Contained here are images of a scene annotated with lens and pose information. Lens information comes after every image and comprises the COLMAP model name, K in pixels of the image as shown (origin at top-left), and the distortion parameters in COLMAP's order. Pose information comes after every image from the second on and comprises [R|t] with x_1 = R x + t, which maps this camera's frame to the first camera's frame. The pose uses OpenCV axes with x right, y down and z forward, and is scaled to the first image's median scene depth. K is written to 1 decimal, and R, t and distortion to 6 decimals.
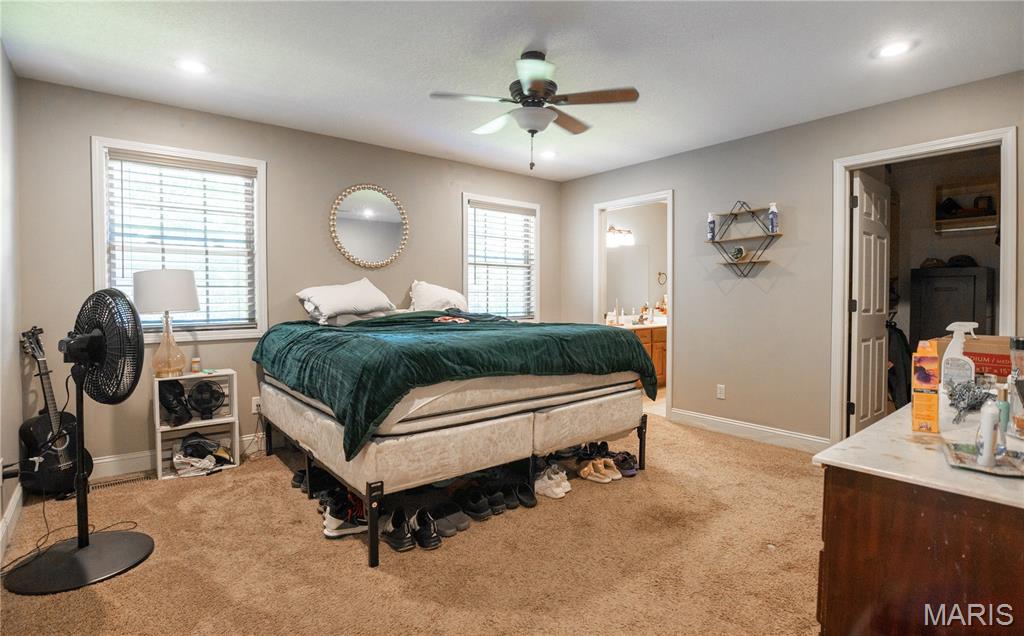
lens RADIAL K [[503.1, 0, 507.1], [0, 503.1, 312.2], [0, 0, 1]] dist [-0.007801, -0.000271]
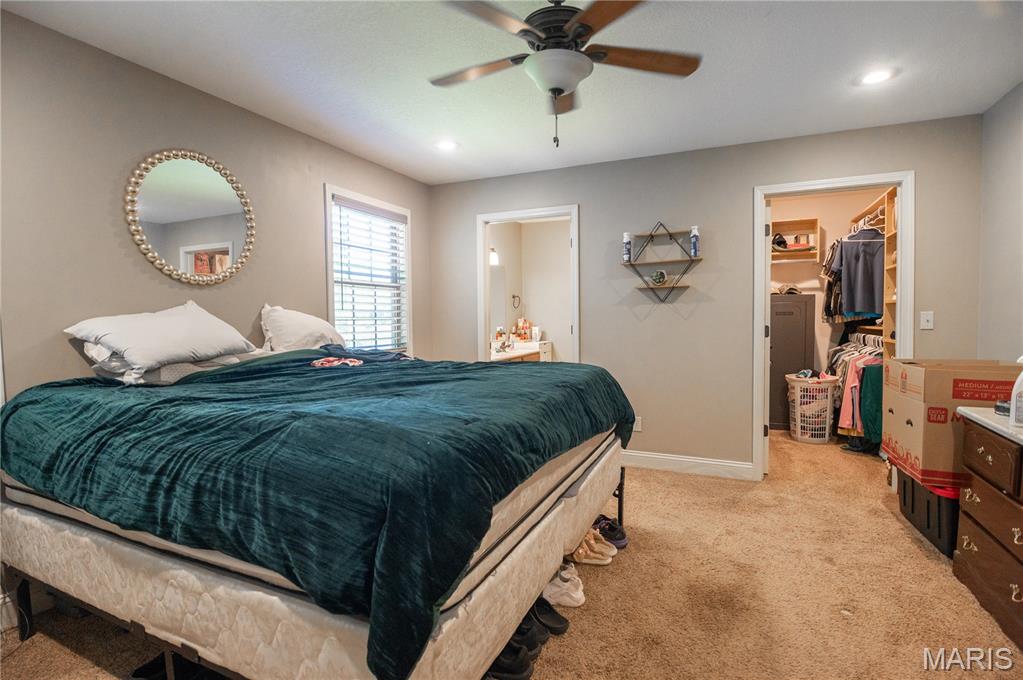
lens RADIAL K [[505.3, 0, 515.1], [0, 505.3, 341.1], [0, 0, 1]] dist [-0.022361, 0.001619]
pose [[0.893643, -0.029264, 0.447824, -0.207894], [0.022284, 0.999534, 0.020849, -0.023171], [-0.448225, -0.008652, 0.893879, 0.270568]]
